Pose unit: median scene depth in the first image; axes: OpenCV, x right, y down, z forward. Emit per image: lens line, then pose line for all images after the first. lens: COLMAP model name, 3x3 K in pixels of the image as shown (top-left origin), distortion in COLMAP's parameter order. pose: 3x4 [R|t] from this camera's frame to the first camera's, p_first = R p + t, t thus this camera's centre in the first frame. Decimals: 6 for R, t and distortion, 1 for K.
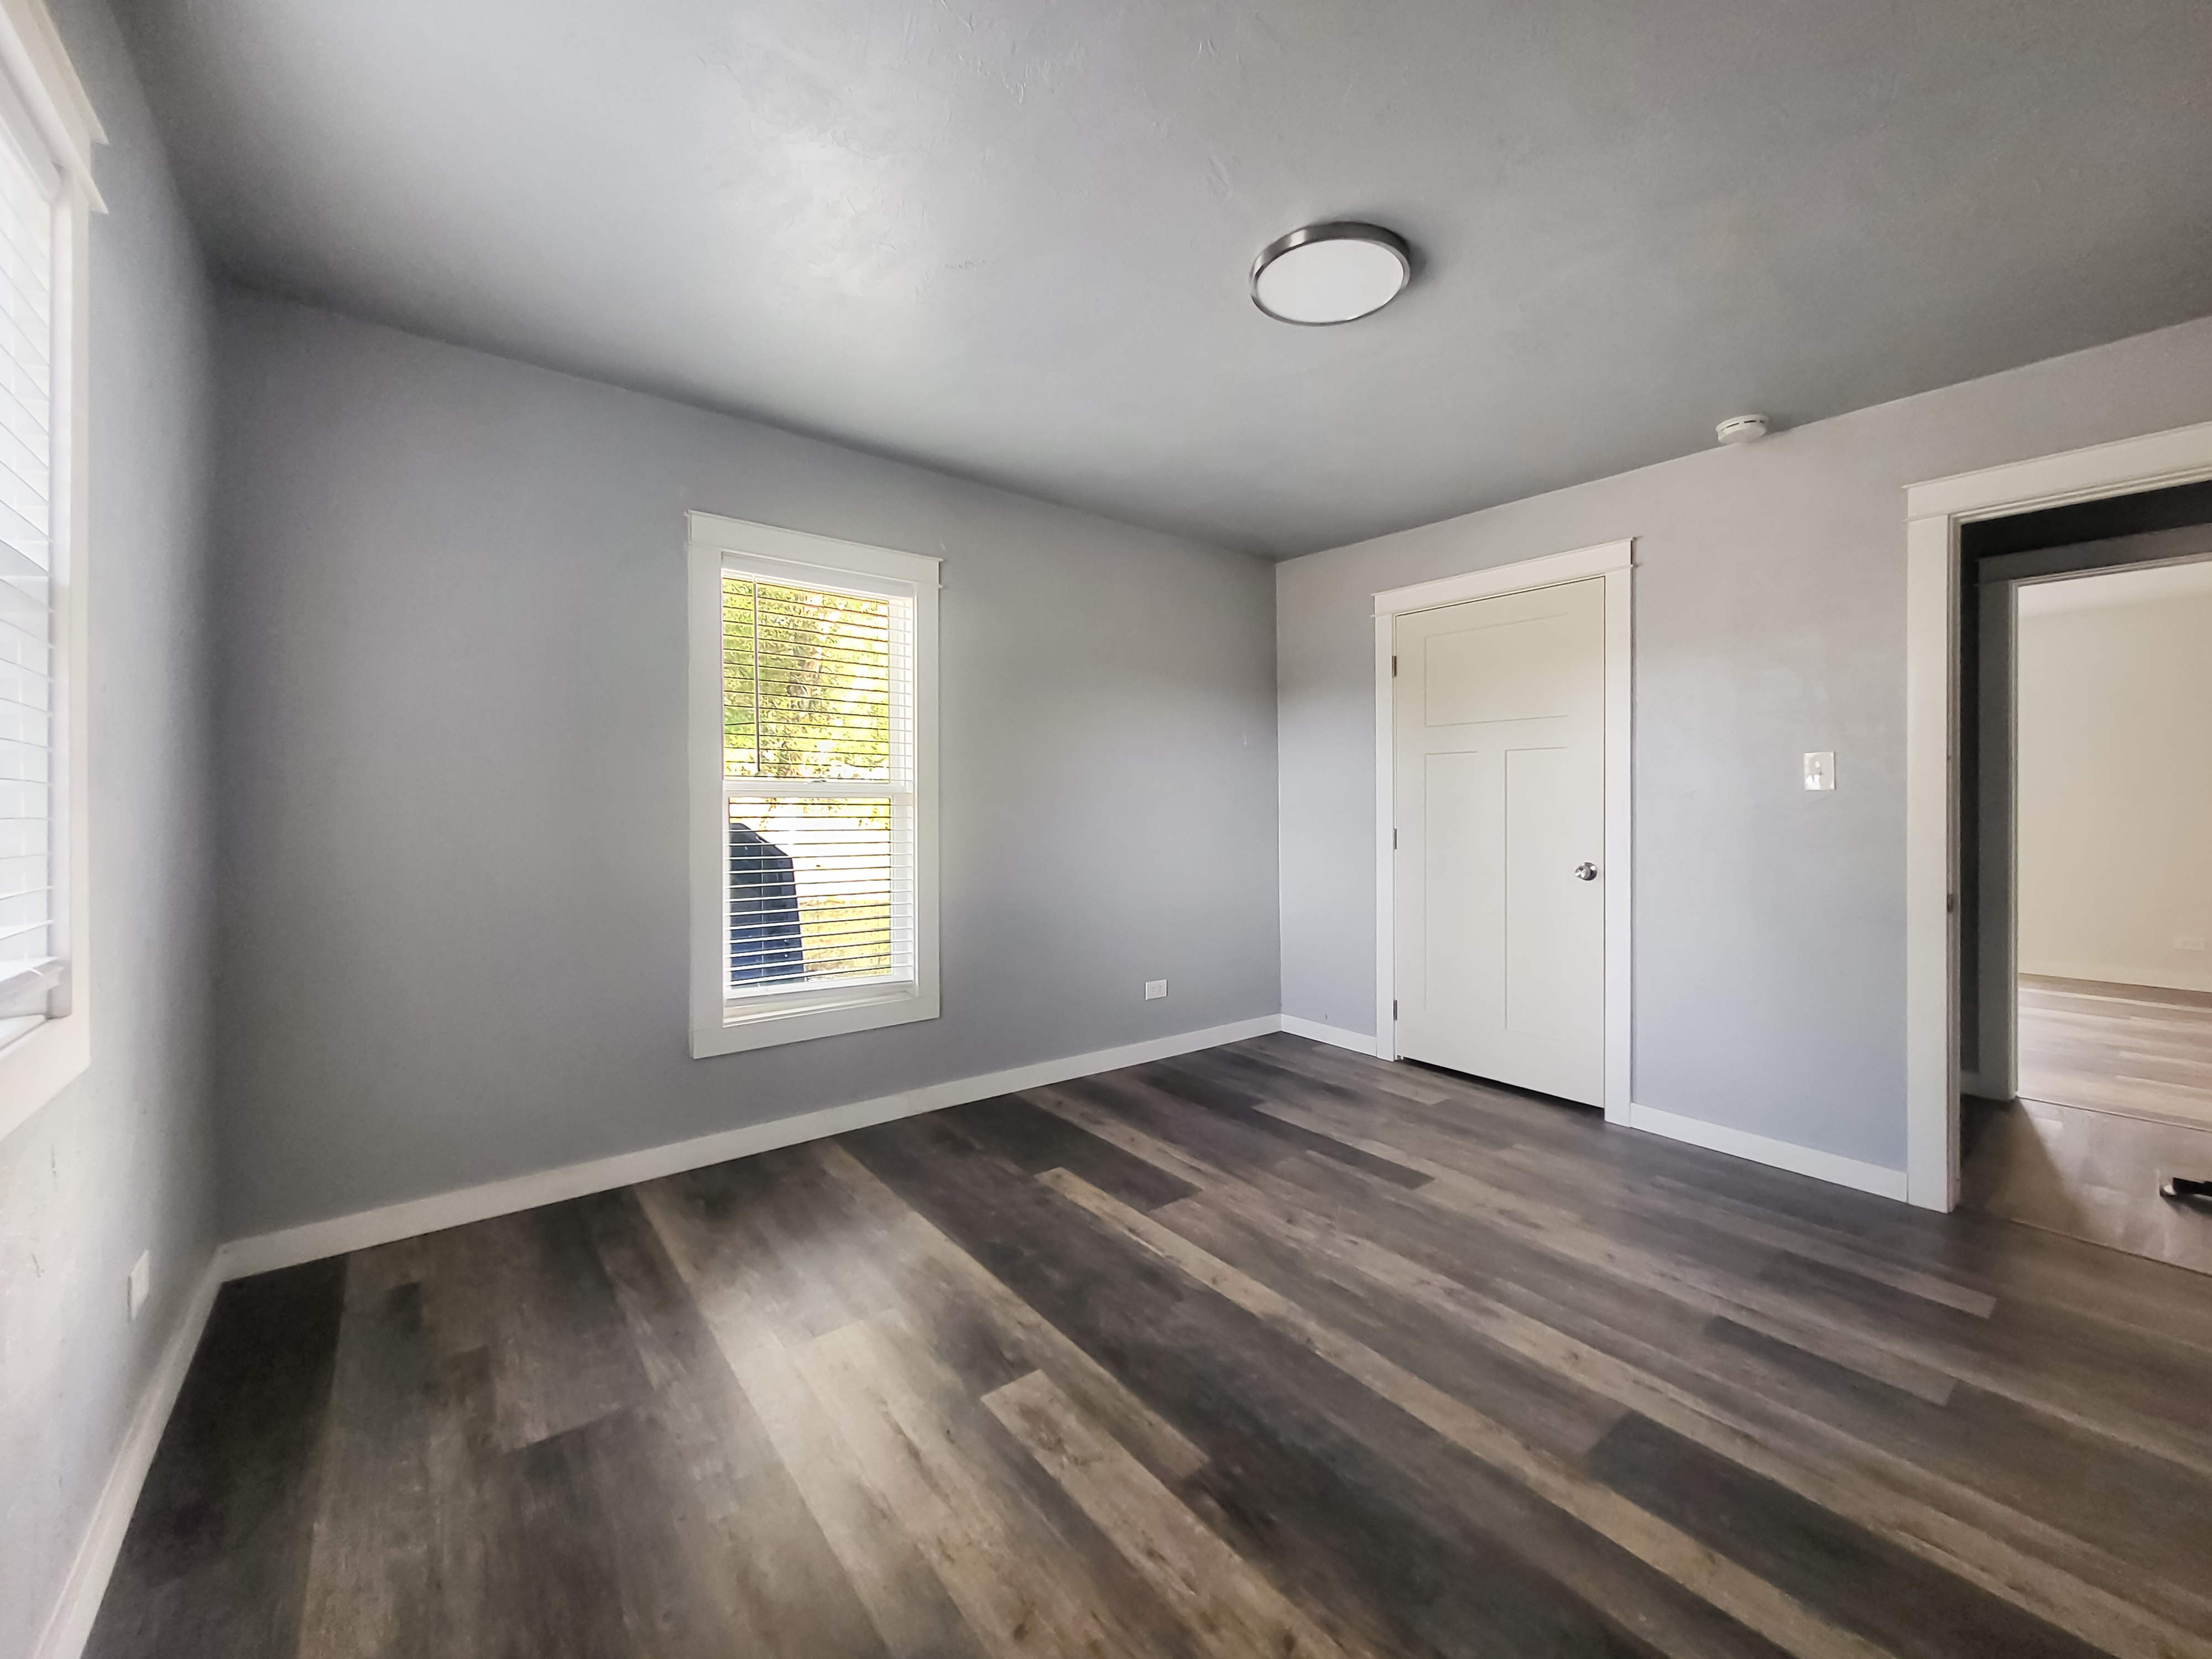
lens RADIAL K [[882.7, 0, 1123.7], [0, 882.7, 813.9], [0, 0, 1]] dist [0.000178, -0.000252]
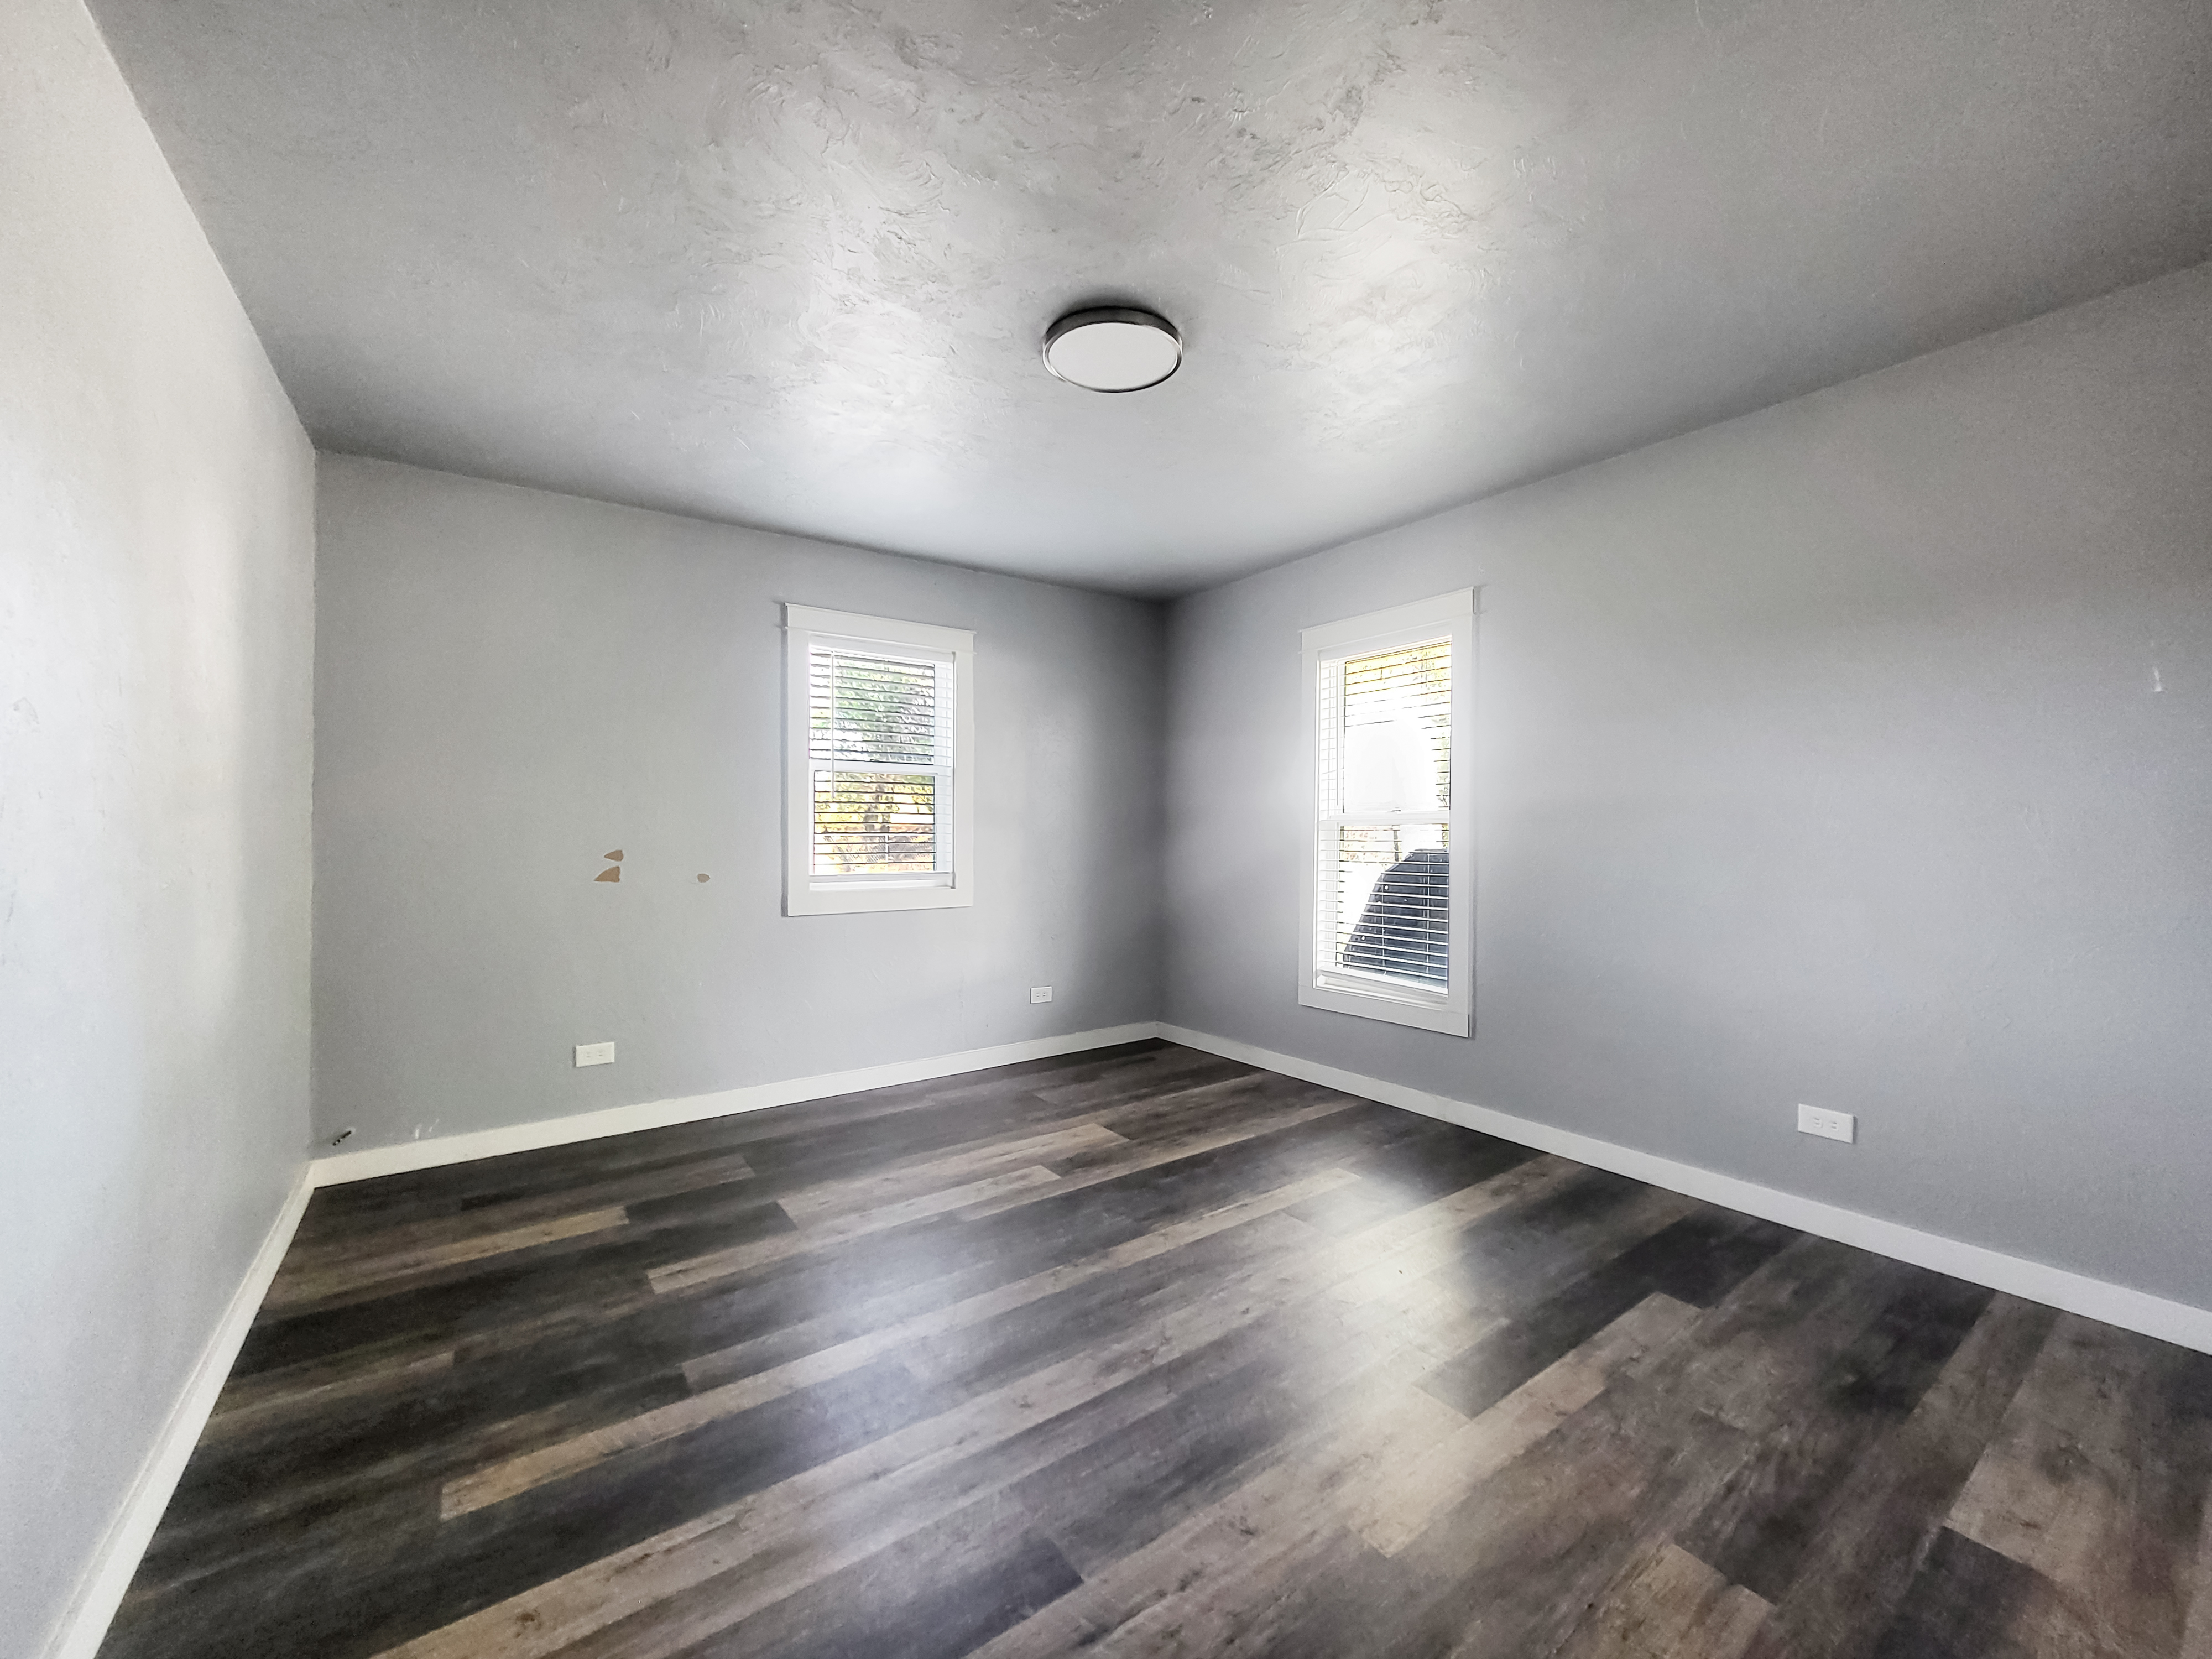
lens RADIAL K [[882.7, 0, 1124.8], [0, 882.7, 829.7], [0, 0, 1]] dist [0.000178, -0.000252]
pose [[-0.061114, -0.015849, -0.998005, 0.991526], [-0.008568, 0.999845, -0.015353, 0.012673], [0.998094, 0.007612, -0.061241, 0.792896]]
